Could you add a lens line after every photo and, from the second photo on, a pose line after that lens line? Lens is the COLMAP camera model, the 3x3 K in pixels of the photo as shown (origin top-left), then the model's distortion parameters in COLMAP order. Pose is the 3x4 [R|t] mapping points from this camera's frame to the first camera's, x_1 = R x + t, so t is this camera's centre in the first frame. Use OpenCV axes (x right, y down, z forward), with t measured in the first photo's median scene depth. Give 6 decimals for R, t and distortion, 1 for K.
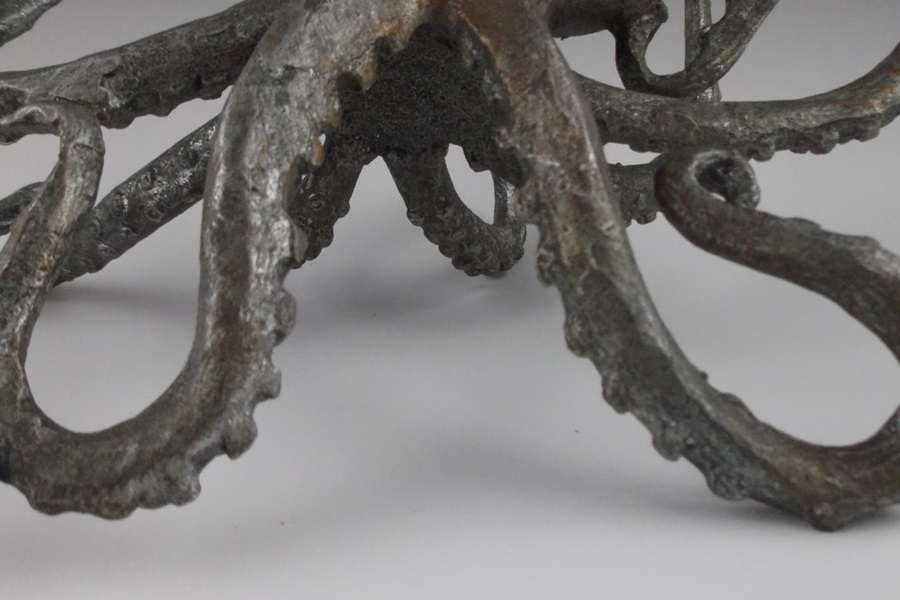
lens RADIAL K [[645.5, 0, 417.4], [0, 645.5, 299.2], [0, 0, 1]] dist [-0.002885, -0.004943]
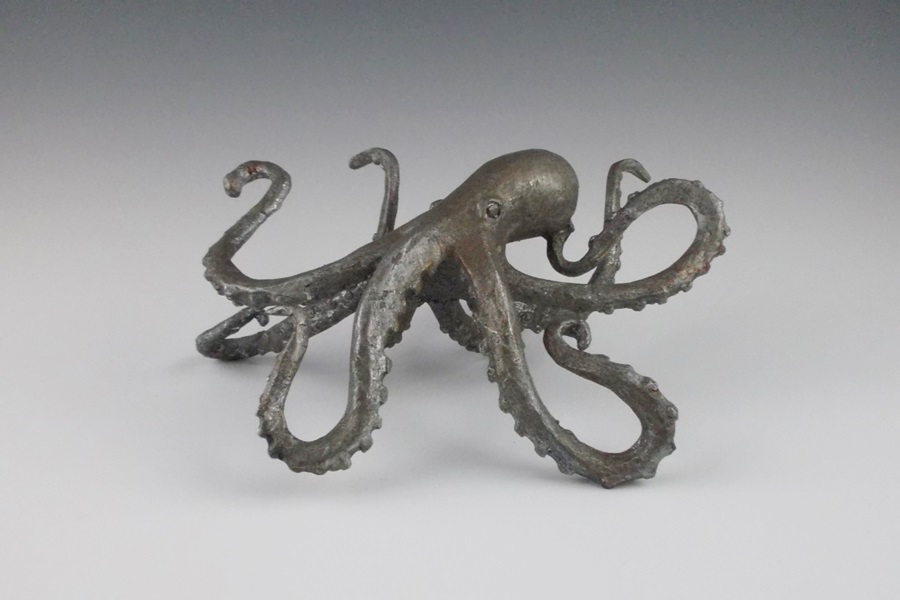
lens RADIAL K [[658.0, 0, 450.0], [0, 658.0, 300.0], [0, 0, 1]] dist [0.048710, 0.000928]
pose [[0.998712, 0.010611, -0.049617, 0.167112], [-0.009582, 0.999735, 0.020938, -0.382937], [0.049826, -0.020436, 0.998549, -1.462908]]
